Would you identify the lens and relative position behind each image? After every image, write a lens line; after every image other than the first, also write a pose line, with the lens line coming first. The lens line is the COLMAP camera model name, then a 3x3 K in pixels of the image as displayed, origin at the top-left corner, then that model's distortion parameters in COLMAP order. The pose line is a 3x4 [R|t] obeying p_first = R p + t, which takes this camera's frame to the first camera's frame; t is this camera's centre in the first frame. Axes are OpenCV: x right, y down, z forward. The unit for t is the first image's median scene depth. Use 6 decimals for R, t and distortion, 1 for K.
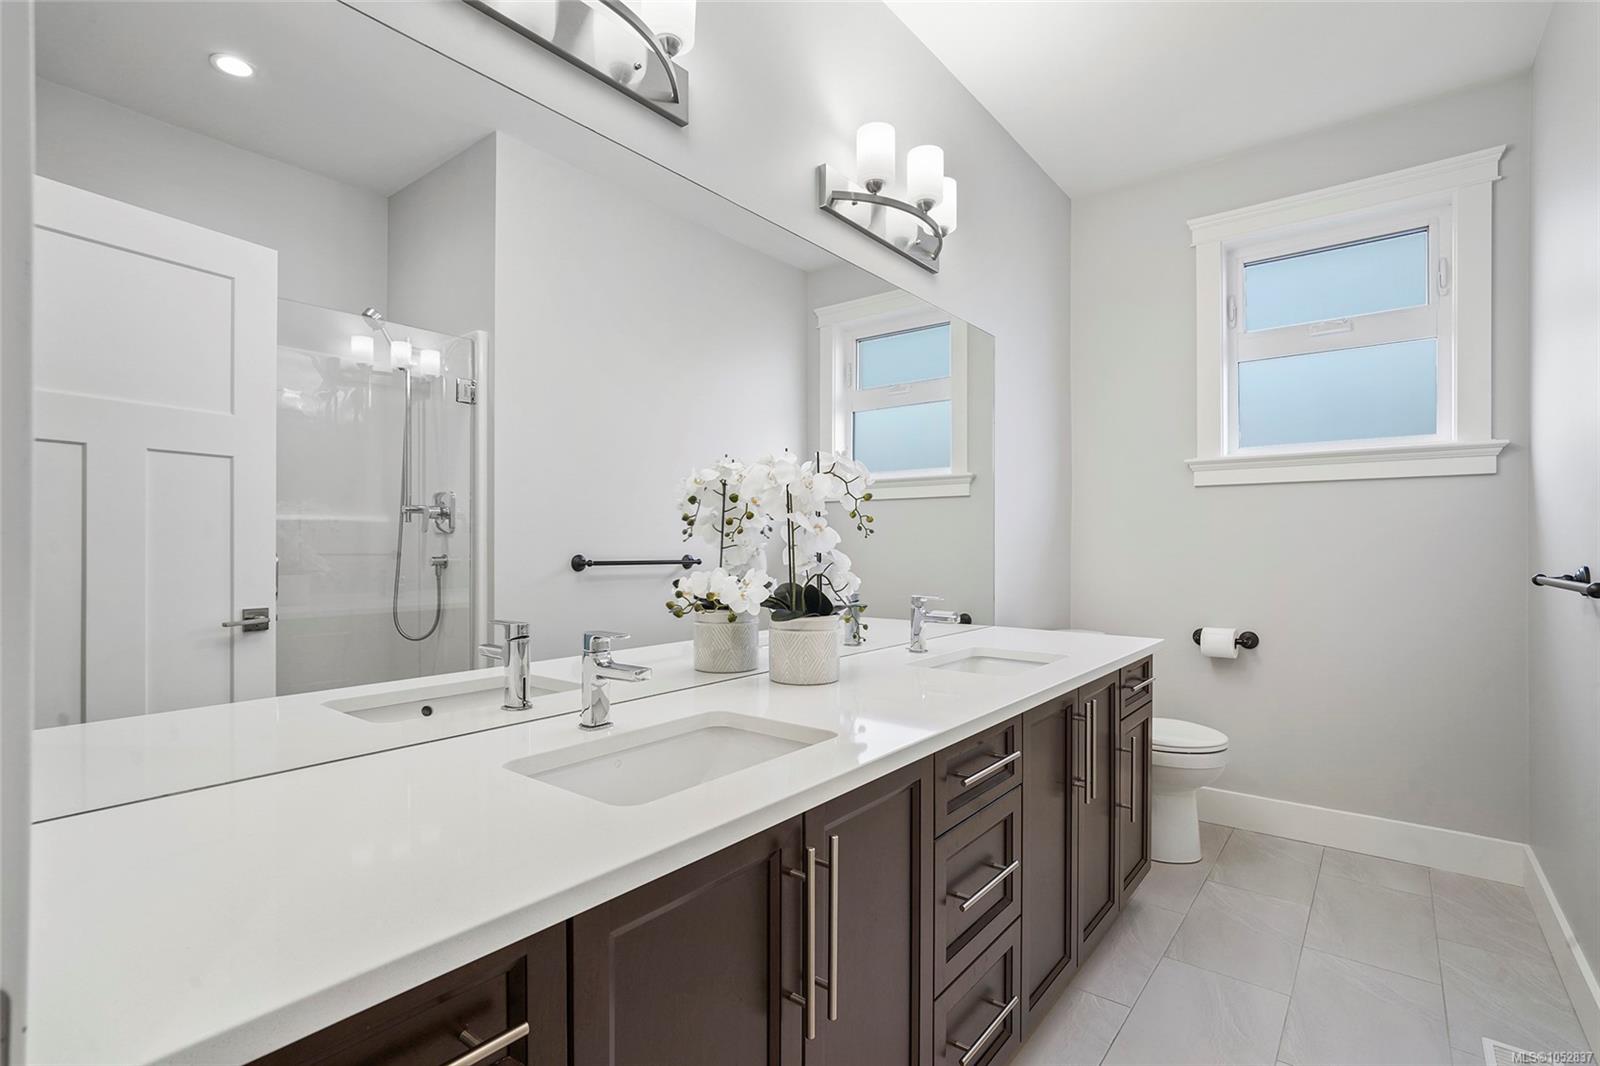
lens RADIAL K [[763.7, 0, 792.7], [0, 763.7, 540.8], [0, 0, 1]] dist [-0.002893, -0.000870]
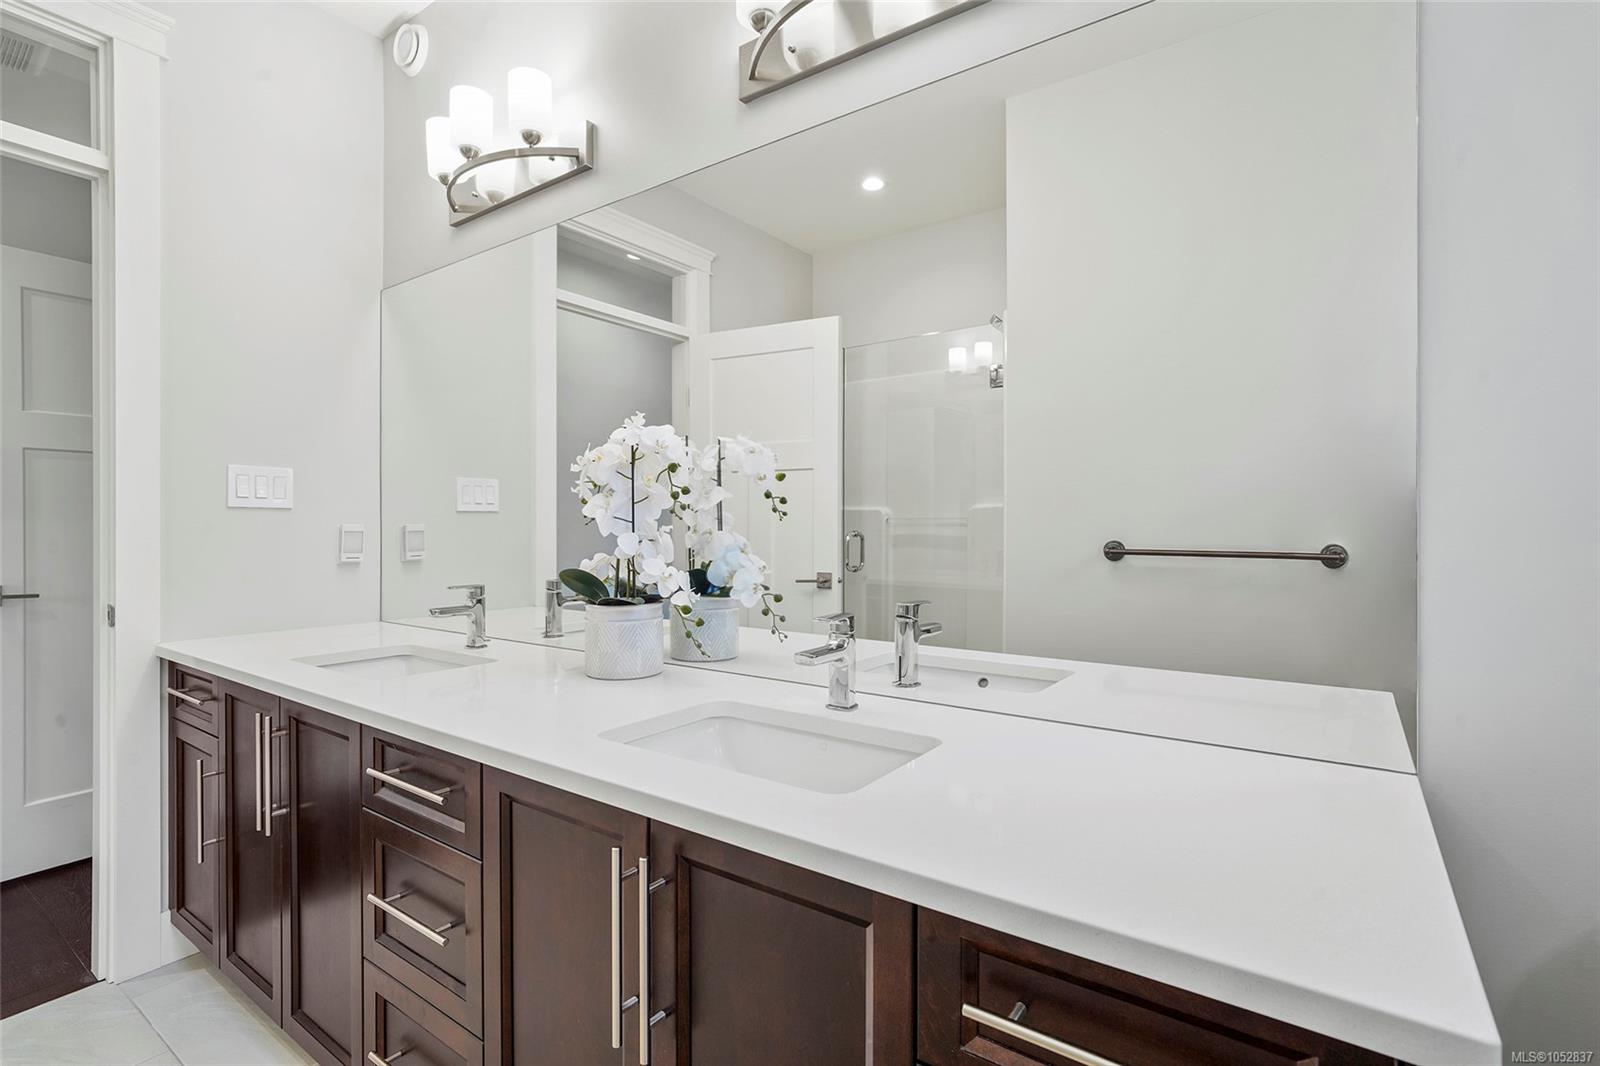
lens RADIAL K [[763.7, 0, 792.3], [0, 763.7, 529.3], [0, 0, 1]] dist [-0.002893, -0.000870]
pose [[0.043220, 0.008342, -0.999031, 0.745565], [0.007686, 0.999933, 0.008682, -0.005526], [0.999036, -0.008054, 0.043153, 0.885940]]
